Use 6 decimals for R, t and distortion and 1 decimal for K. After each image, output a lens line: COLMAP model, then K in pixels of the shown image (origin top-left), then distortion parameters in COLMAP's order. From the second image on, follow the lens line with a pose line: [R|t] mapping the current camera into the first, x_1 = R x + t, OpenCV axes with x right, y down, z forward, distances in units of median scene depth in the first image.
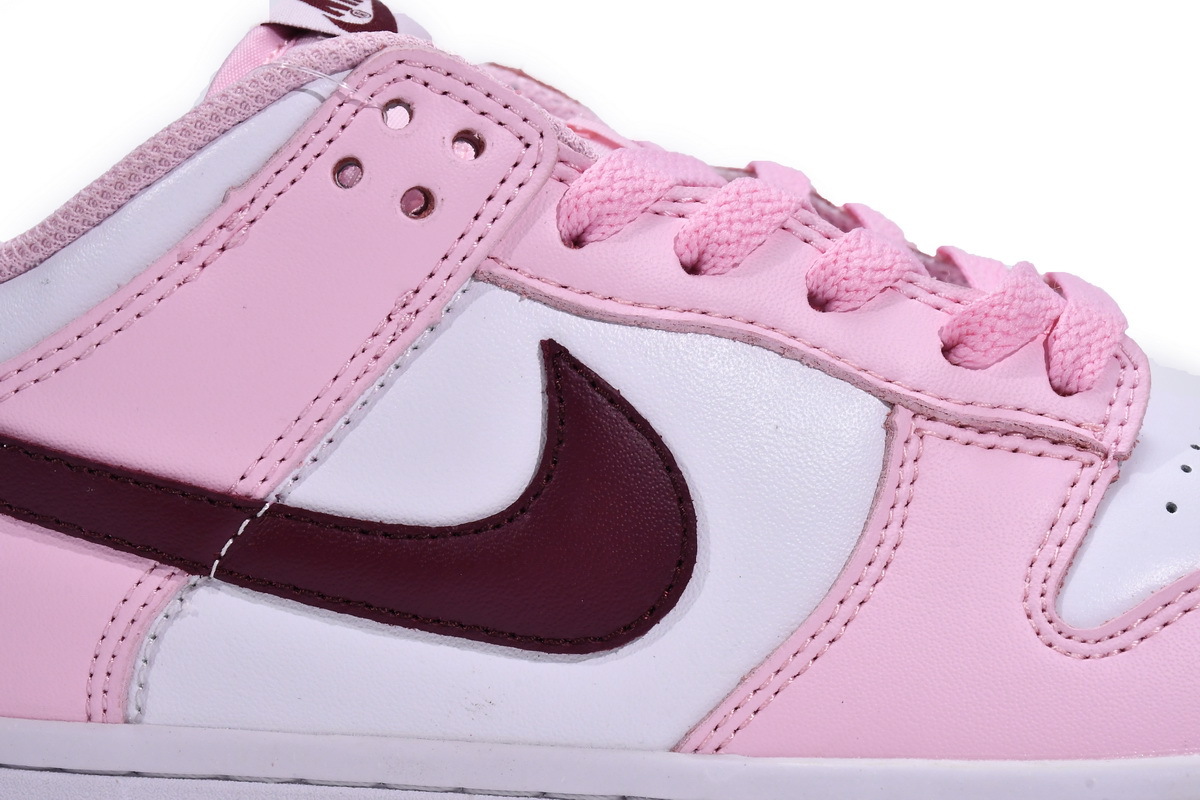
lens RADIAL K [[3279.2, 0, 602.4], [0, 3279.2, 401.3], [0, 0, 1]] dist [0.019224, 0.000000]
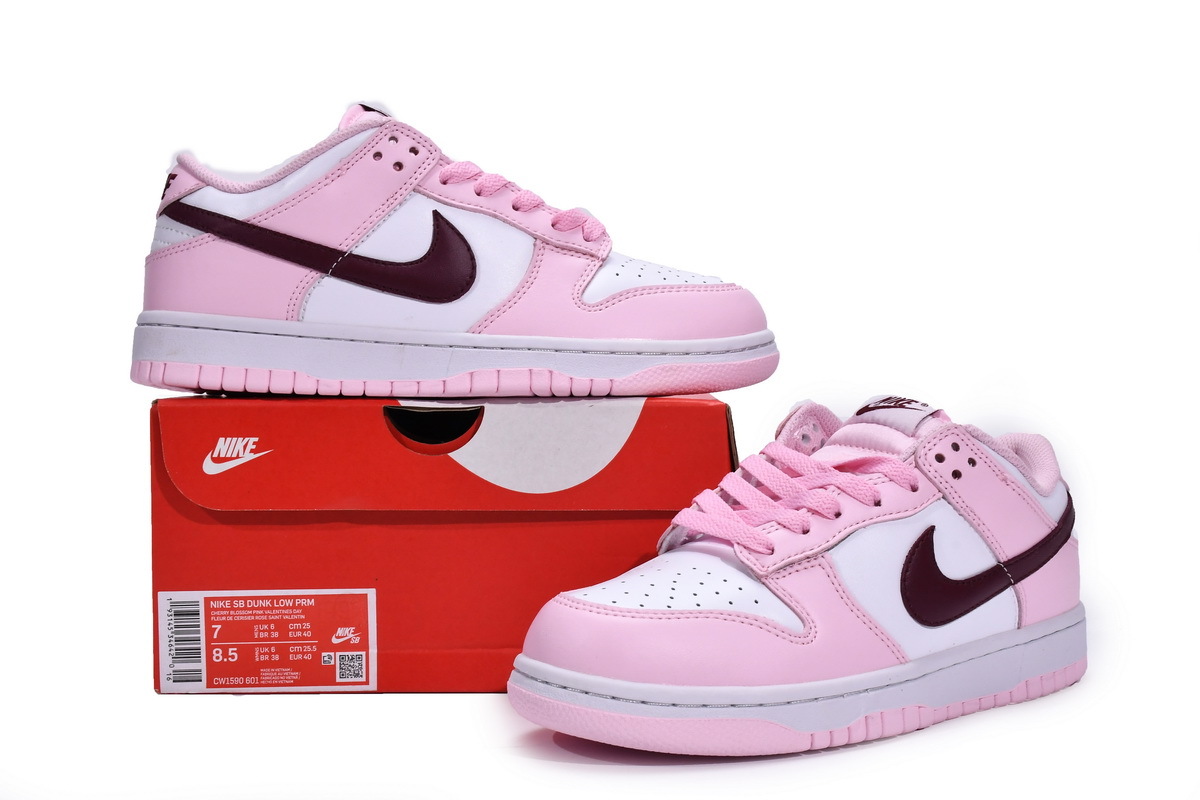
lens RADIAL K [[1676.9, 0, 595.0], [0, 1676.9, 393.9], [0, 0, 1]] dist [-0.038503, 0.000000]
pose [[0.990889, 0.053069, 0.123785, -0.055881], [-0.043391, 0.995881, -0.079610, 0.296038], [-0.127500, 0.073514, 0.989110, -0.695903]]
